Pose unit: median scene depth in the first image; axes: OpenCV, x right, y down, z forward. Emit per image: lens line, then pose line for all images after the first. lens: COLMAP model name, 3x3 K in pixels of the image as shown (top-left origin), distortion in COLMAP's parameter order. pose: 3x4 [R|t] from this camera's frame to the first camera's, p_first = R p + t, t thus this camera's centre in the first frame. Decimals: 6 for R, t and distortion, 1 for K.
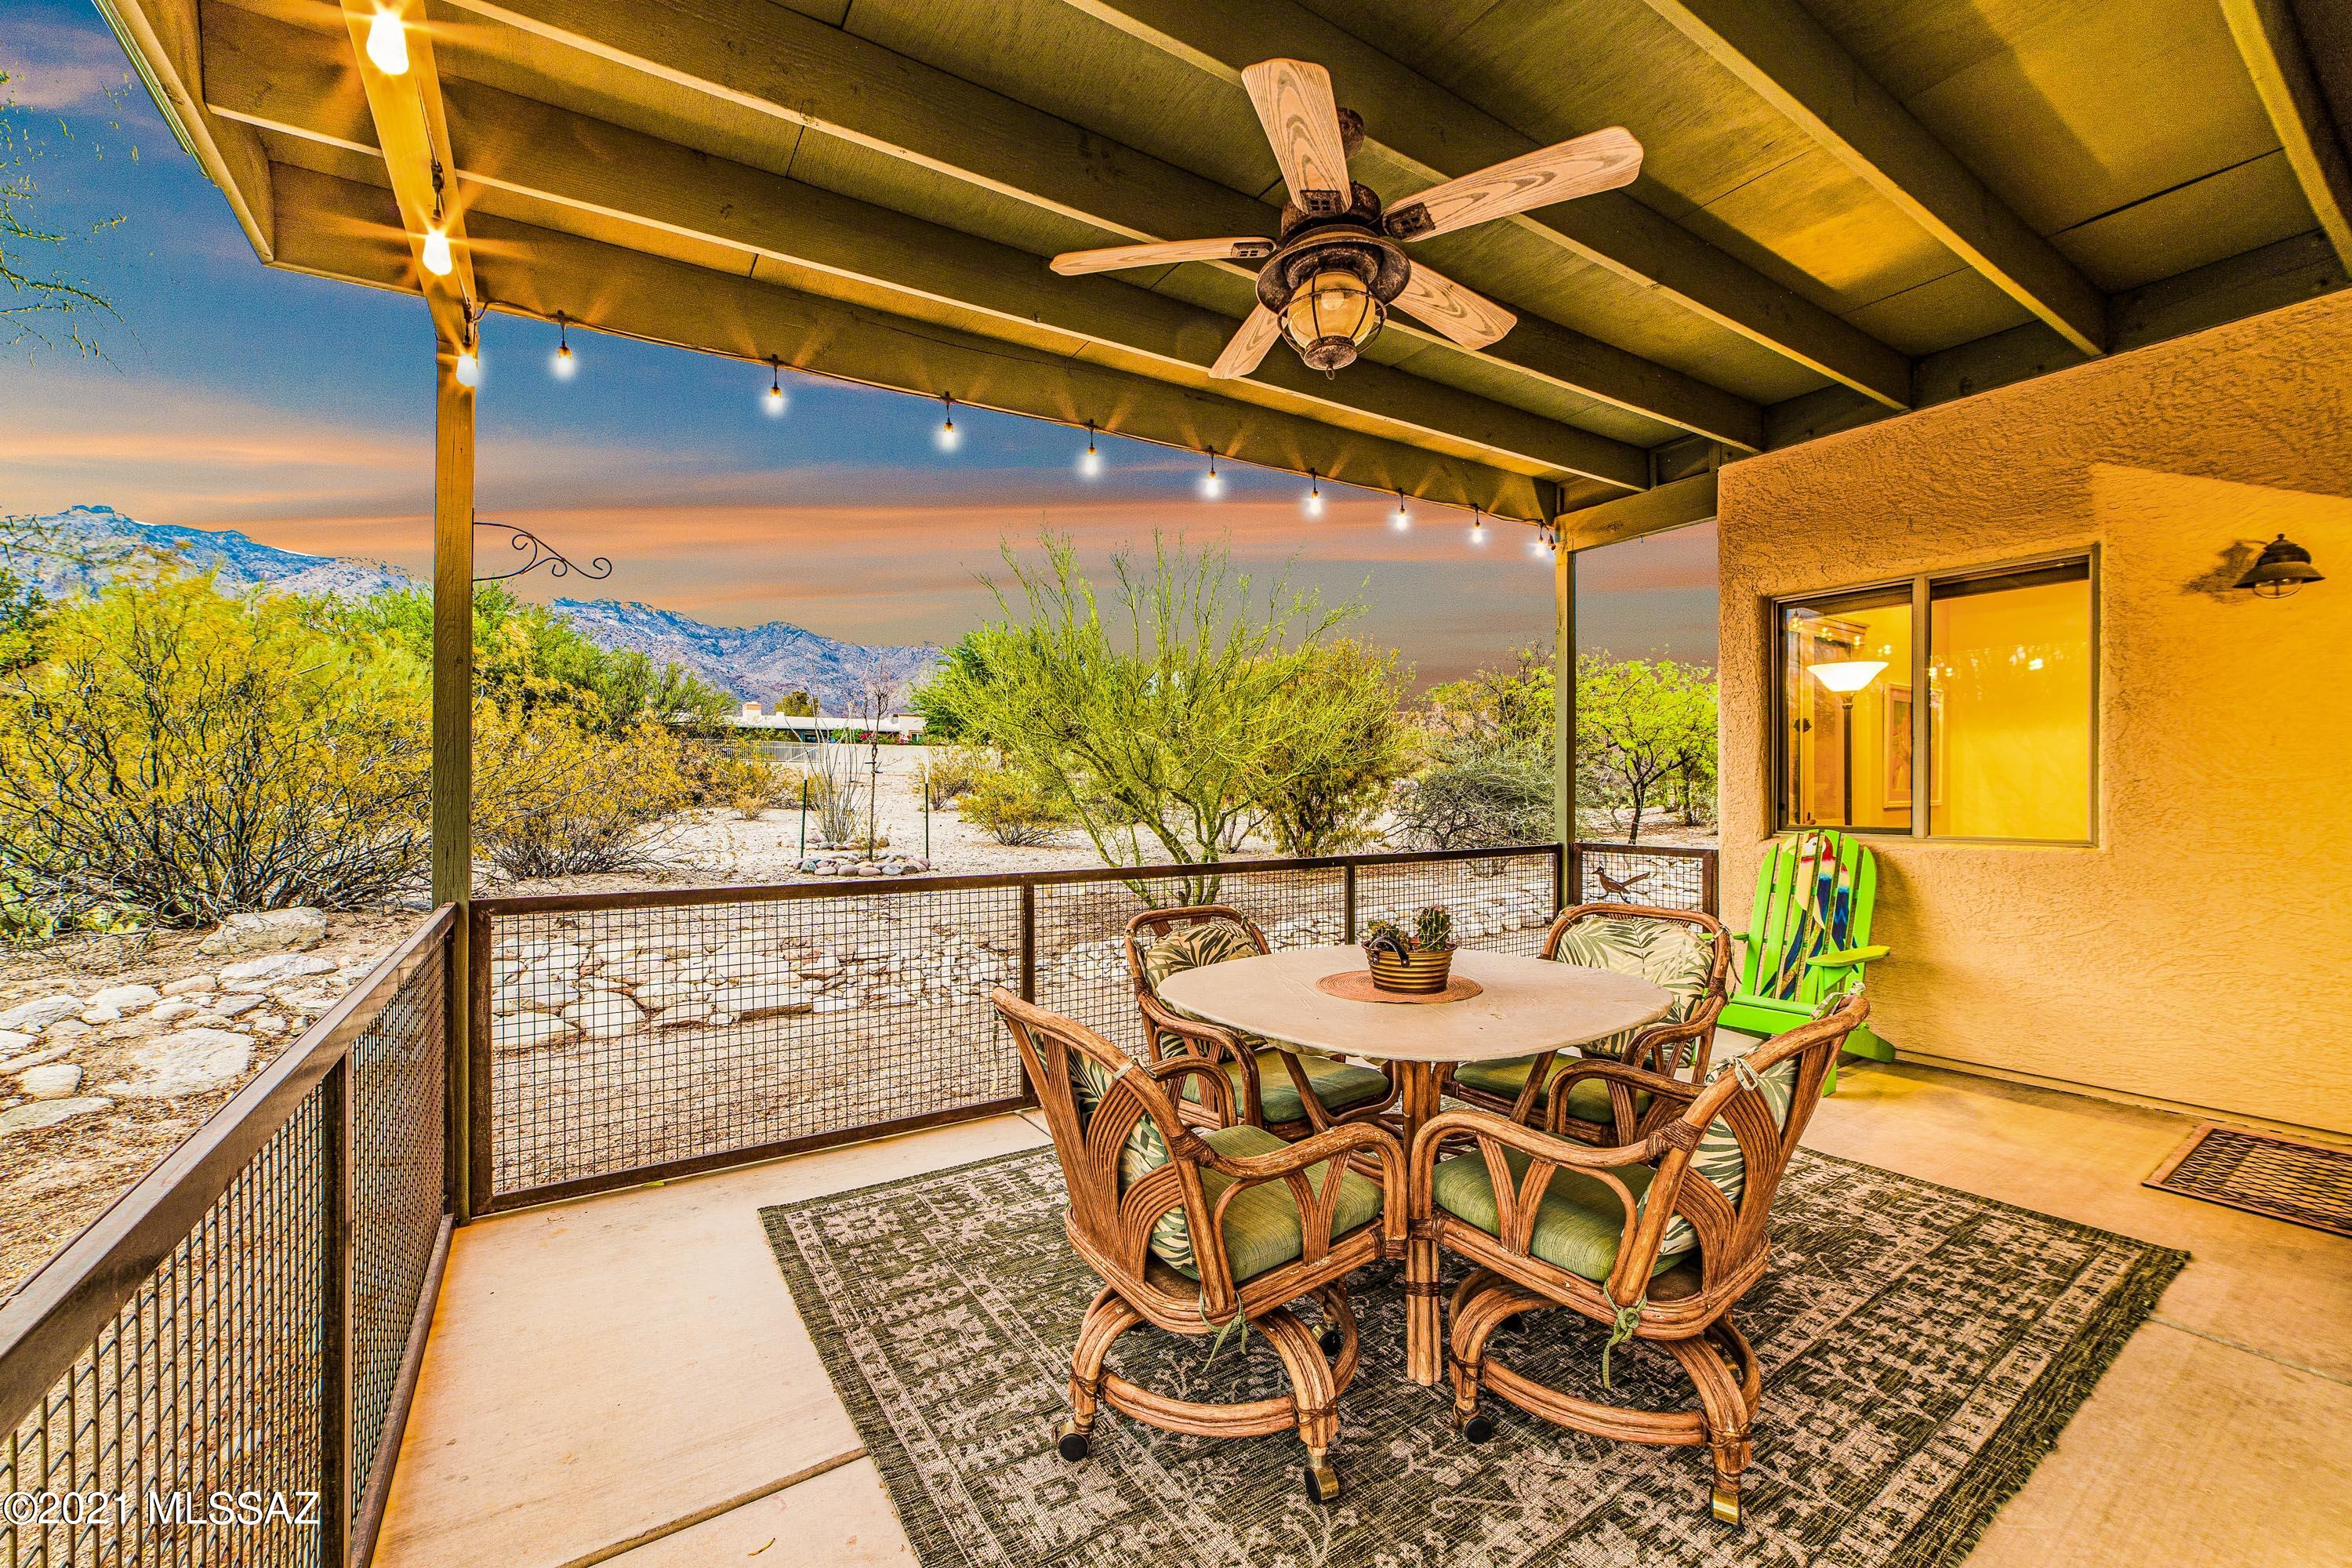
lens RADIAL K [[921.6, 0, 1163.5], [0, 921.6, 793.8], [0, 0, 1]] dist [-0.002223, 0.000356]
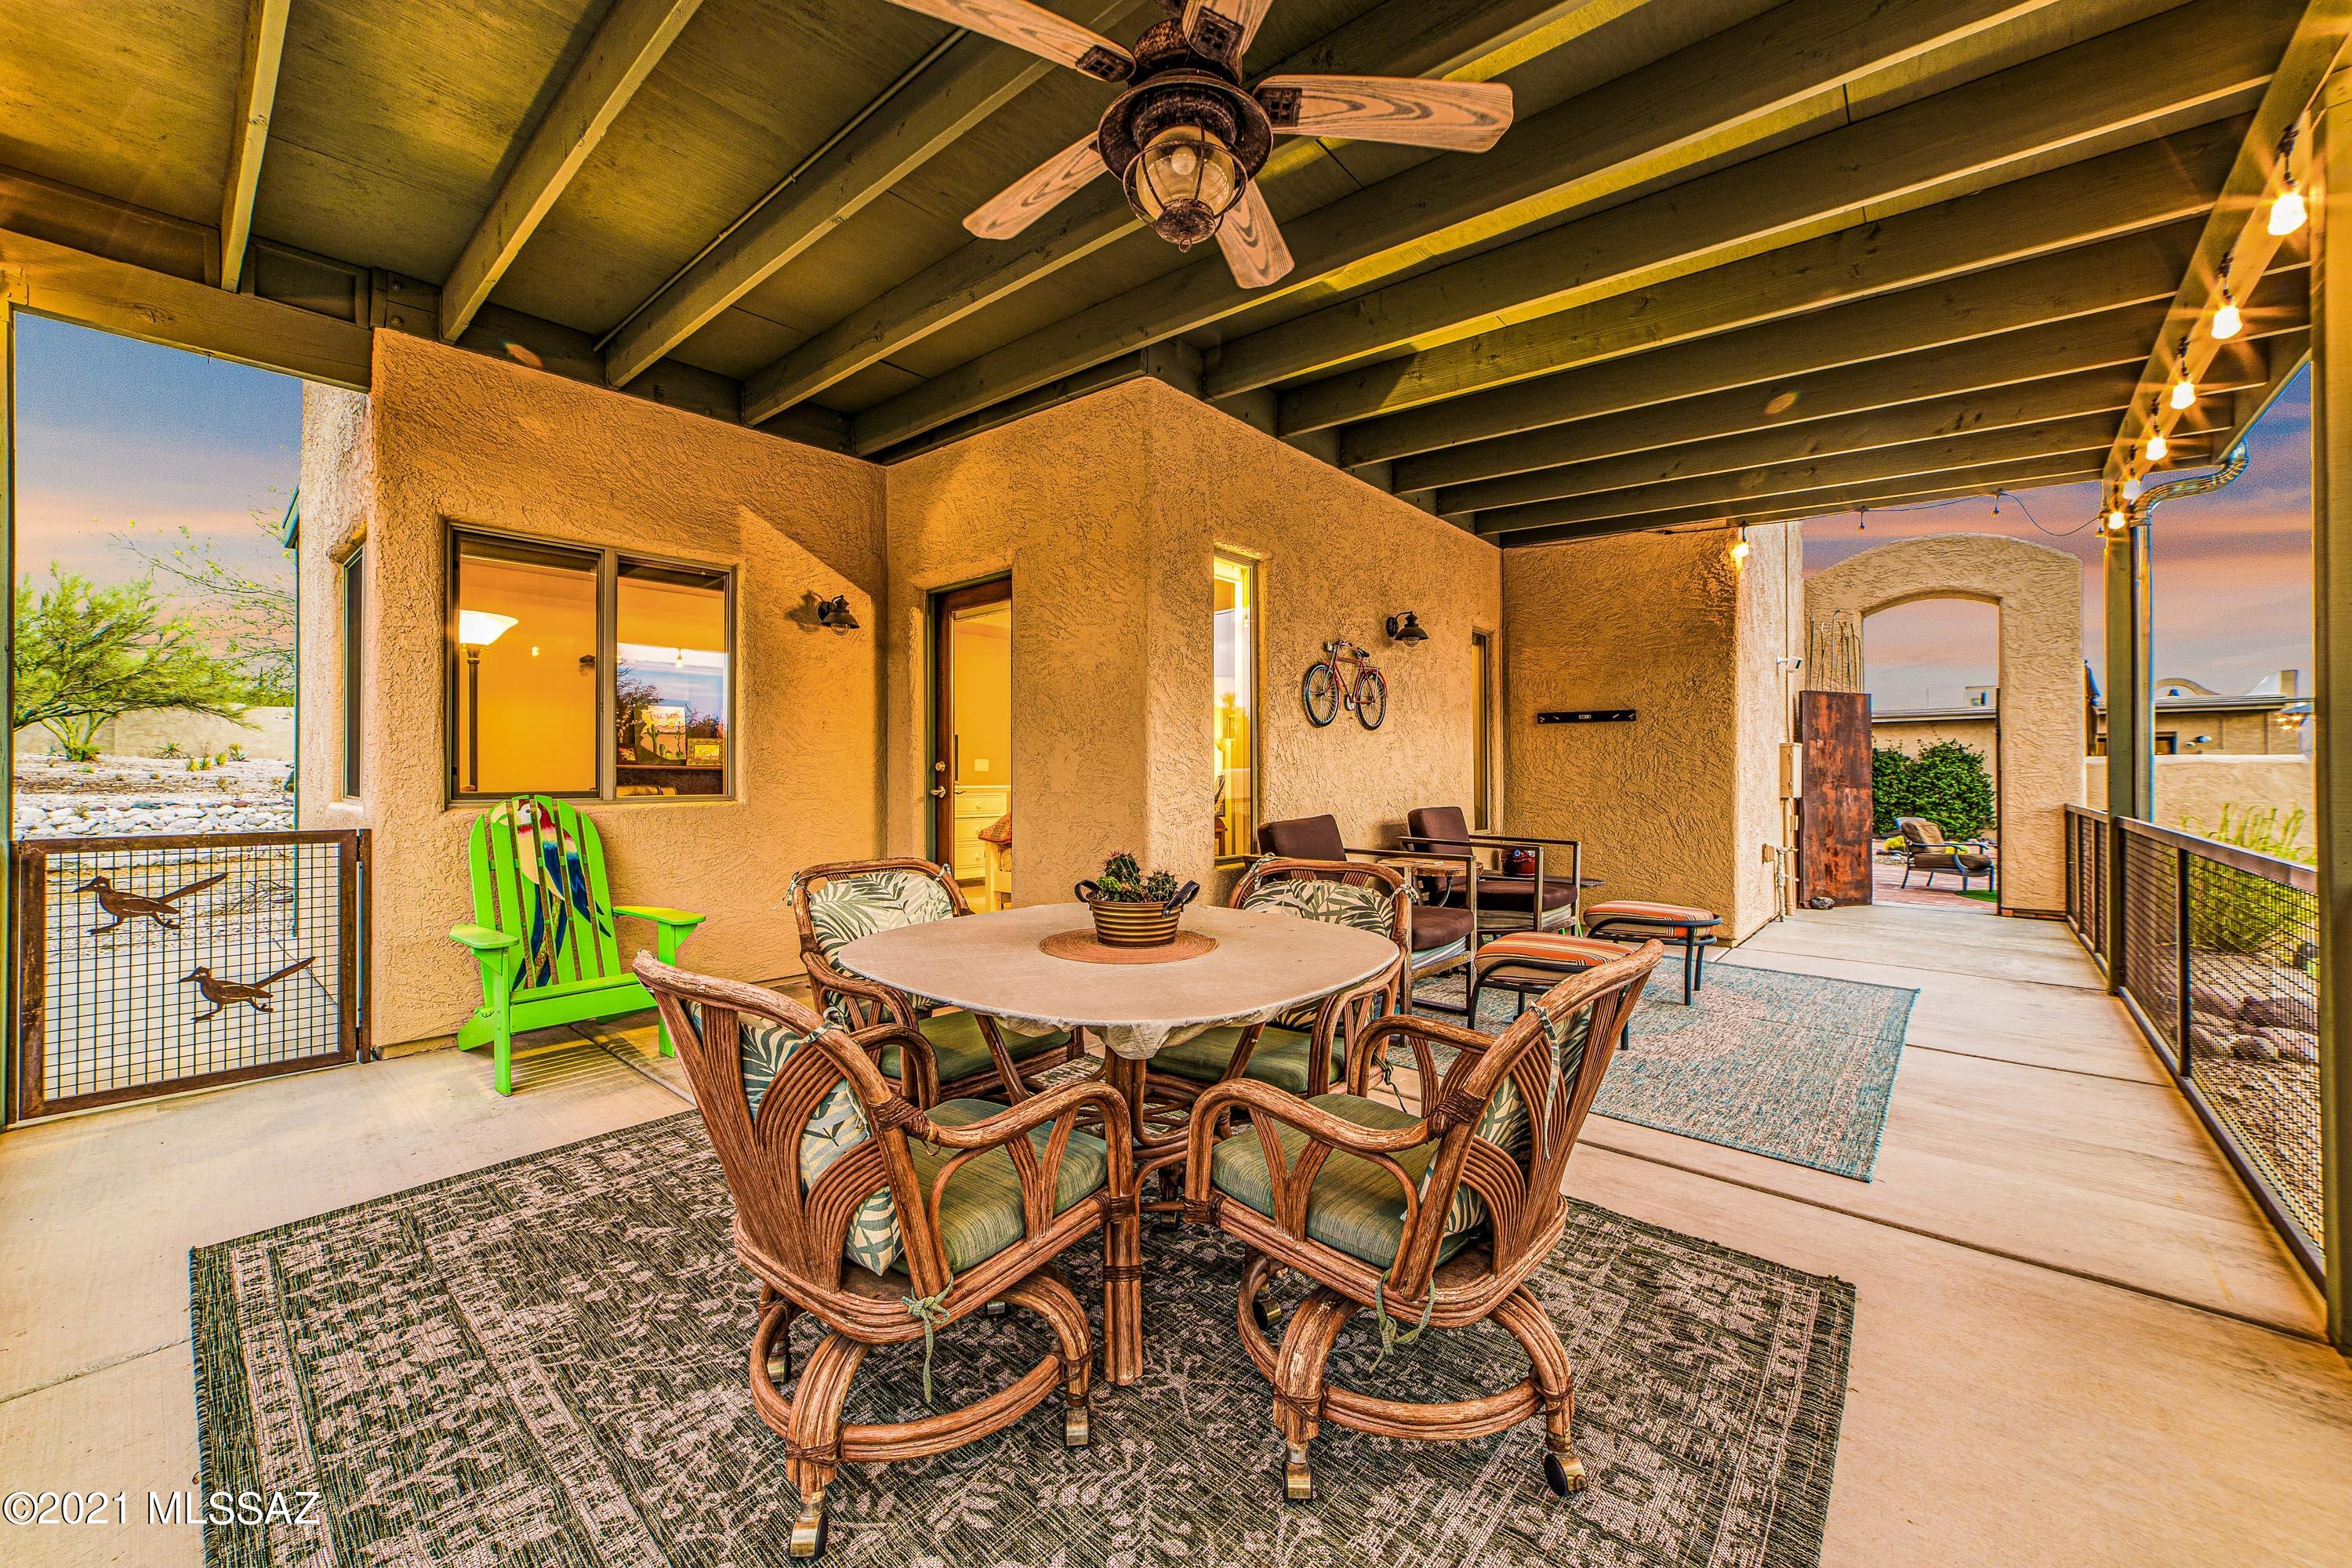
lens RADIAL K [[921.6, 0, 1165.8], [0, 921.6, 770.9], [0, 0, 1]] dist [-0.002223, 0.000356]
pose [[-0.263931, 0.007773, 0.964510, -0.341125], [0.004764, 0.999966, -0.006755, 0.024726], [-0.964530, 0.002813, -0.263959, 0.653735]]
